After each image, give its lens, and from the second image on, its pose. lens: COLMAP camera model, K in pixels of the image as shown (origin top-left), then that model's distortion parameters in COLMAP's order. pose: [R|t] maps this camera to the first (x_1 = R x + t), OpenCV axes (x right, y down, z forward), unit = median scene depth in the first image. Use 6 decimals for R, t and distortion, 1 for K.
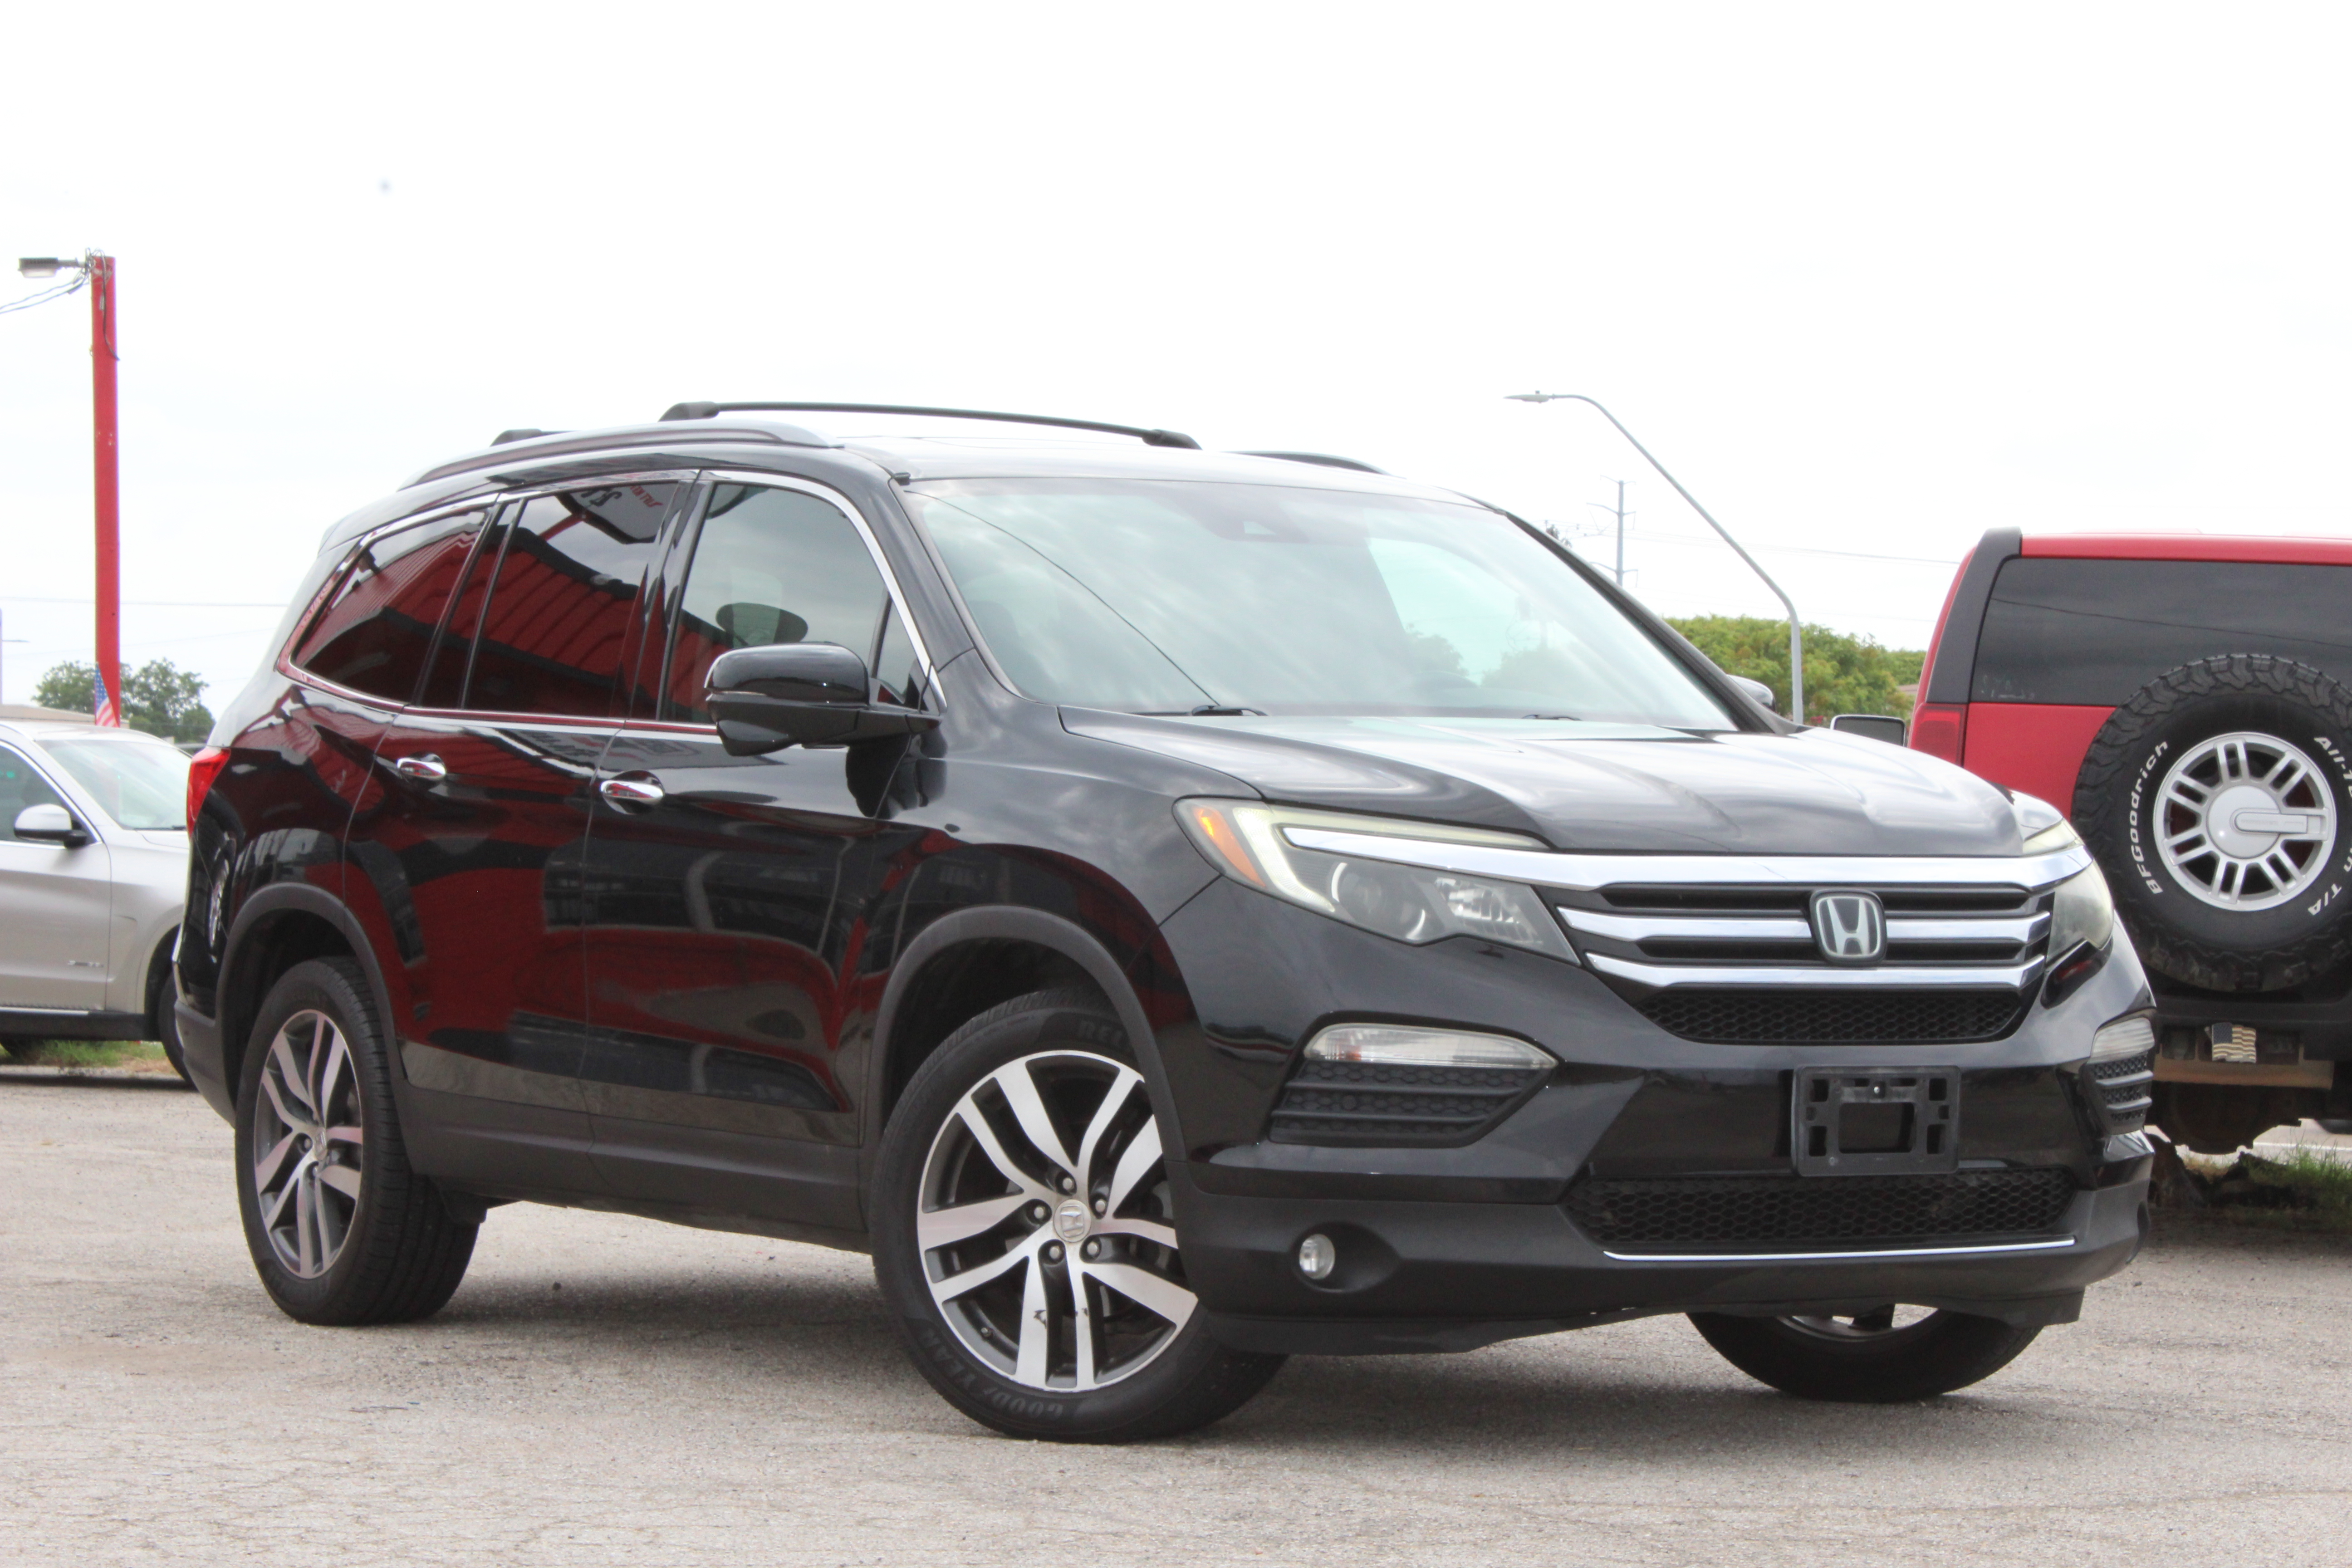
lens RADIAL K [[5878.5, 0, 1185.0], [0, 5878.5, 786.6], [0, 0, 1]] dist [0.094424, 0.000000]
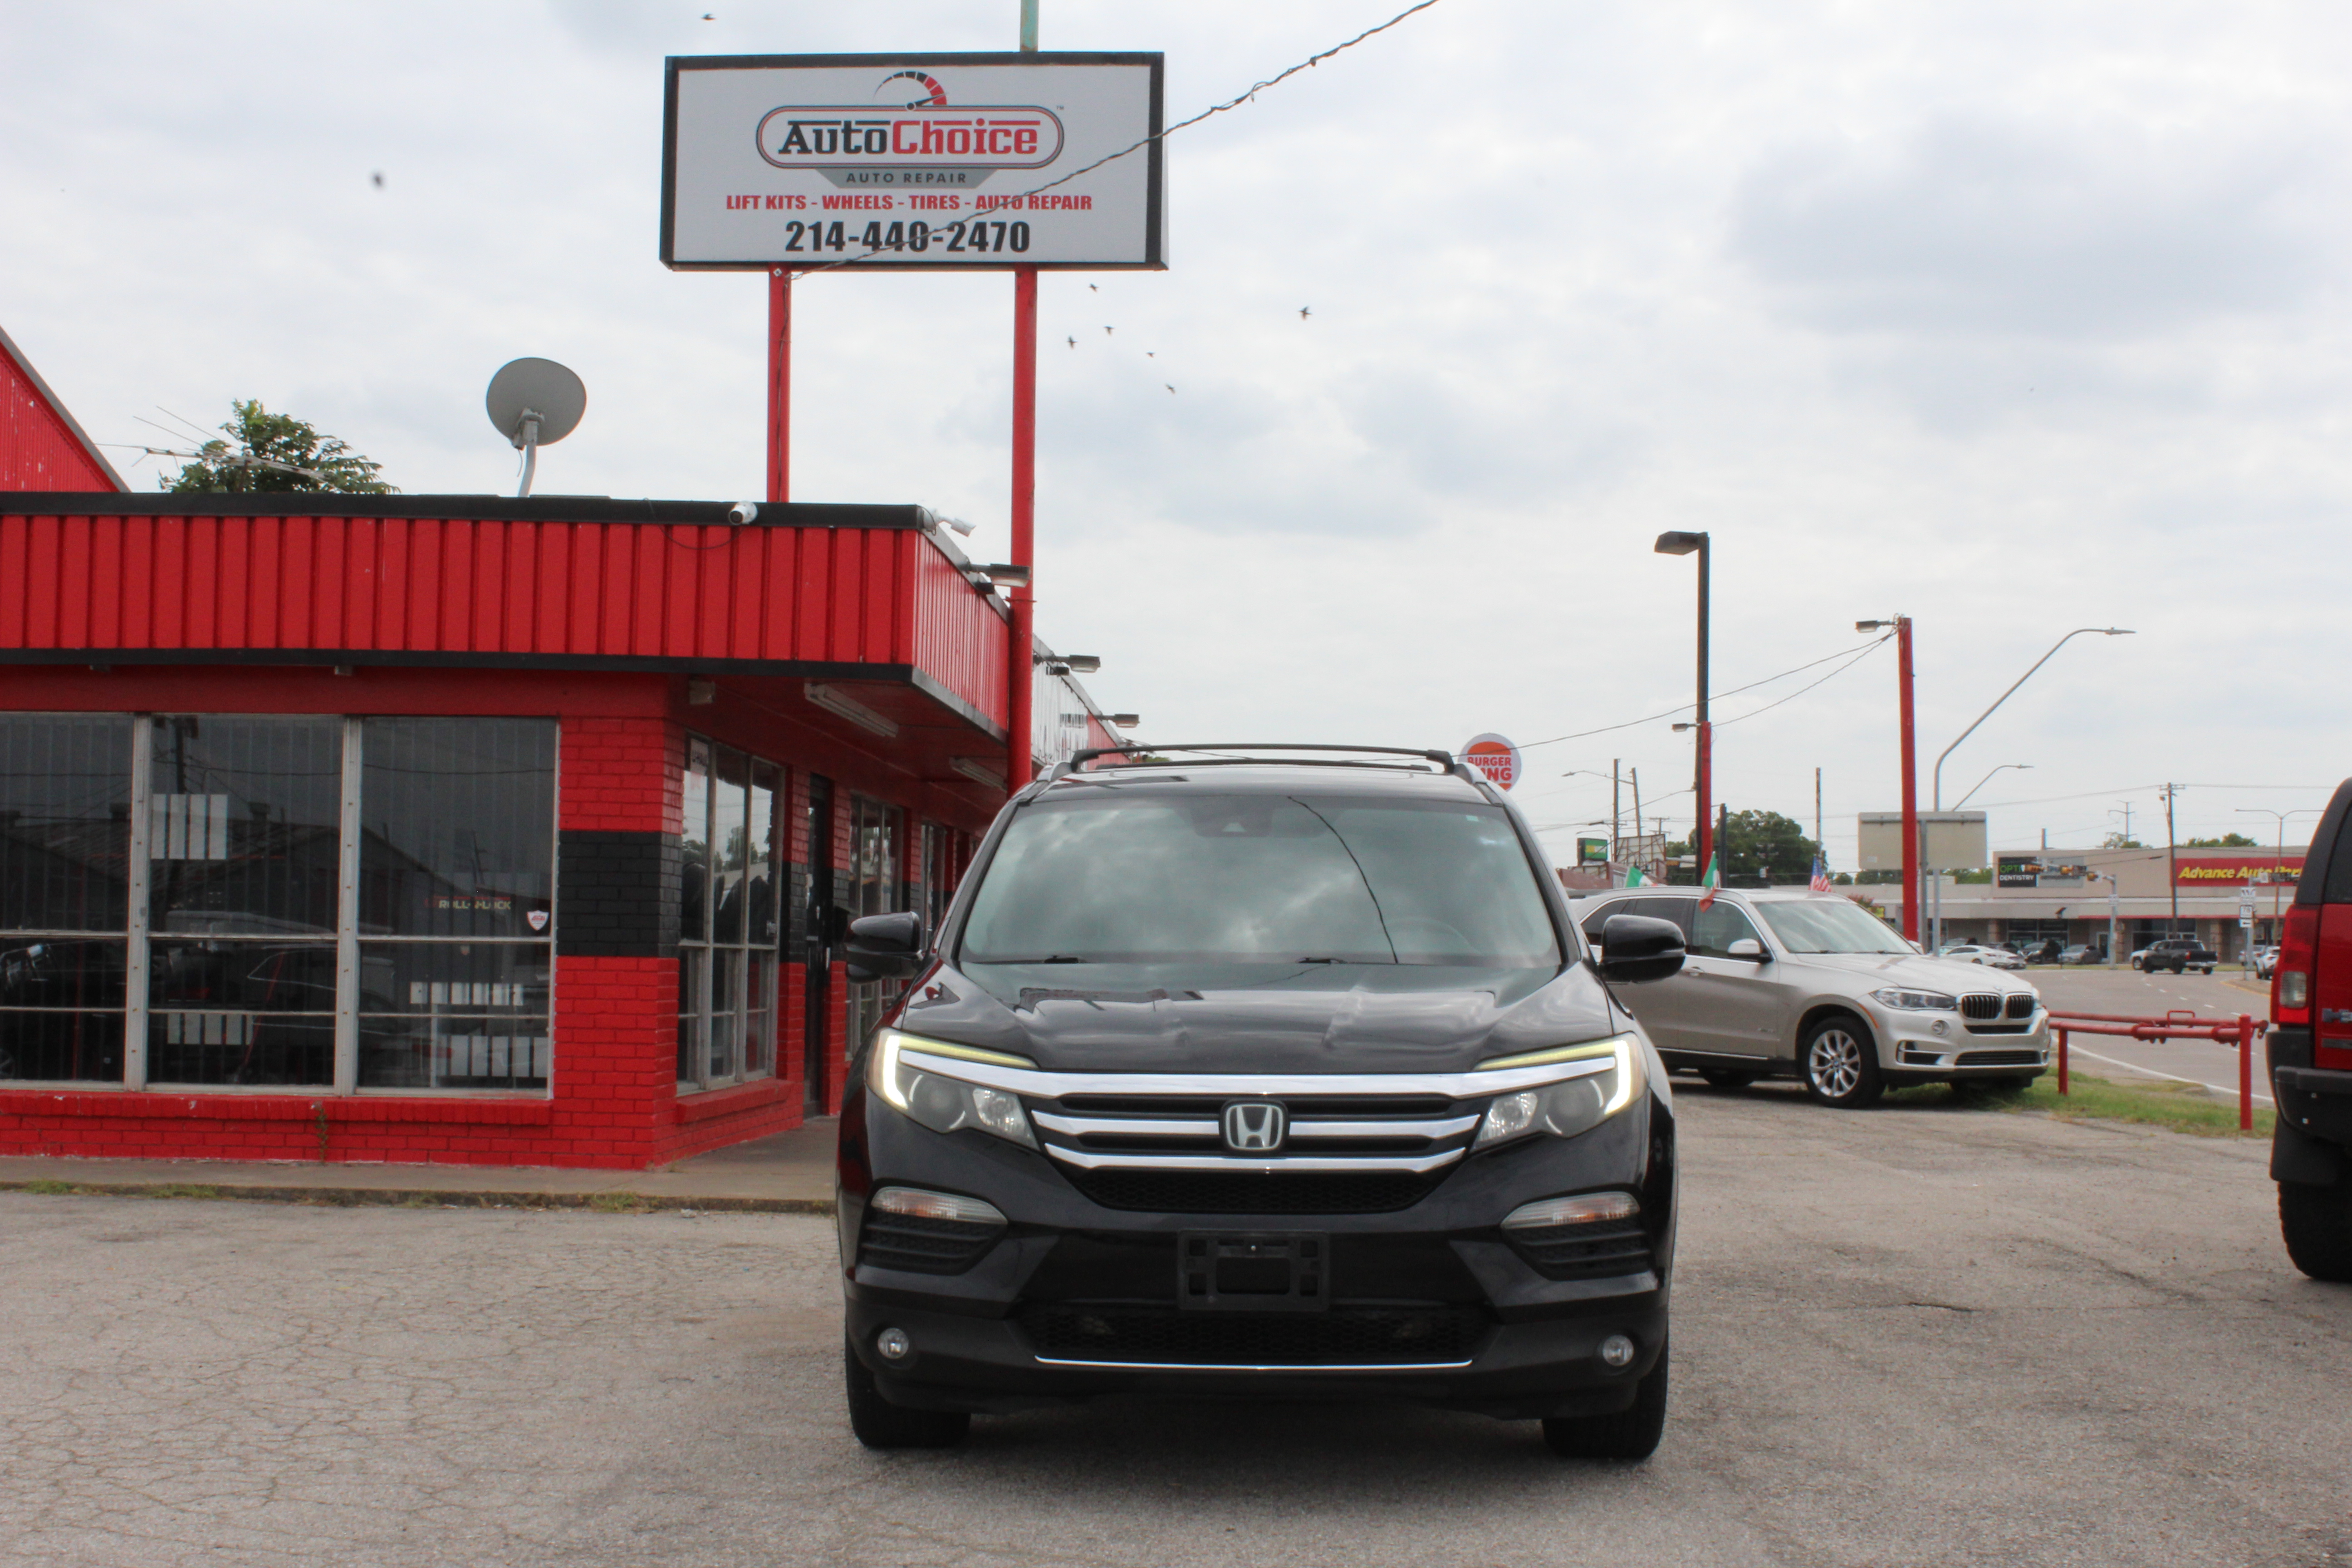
lens RADIAL K [[3103.5, 0, 1173.8], [0, 3103.5, 803.0], [0, 0, 1]] dist [-0.050314, 0.000000]
pose [[0.822933, -0.027348, -0.567480, 0.513292], [0.012016, 0.999455, -0.030740, -0.029990], [0.568012, 0.018478, 0.822813, 0.393871]]
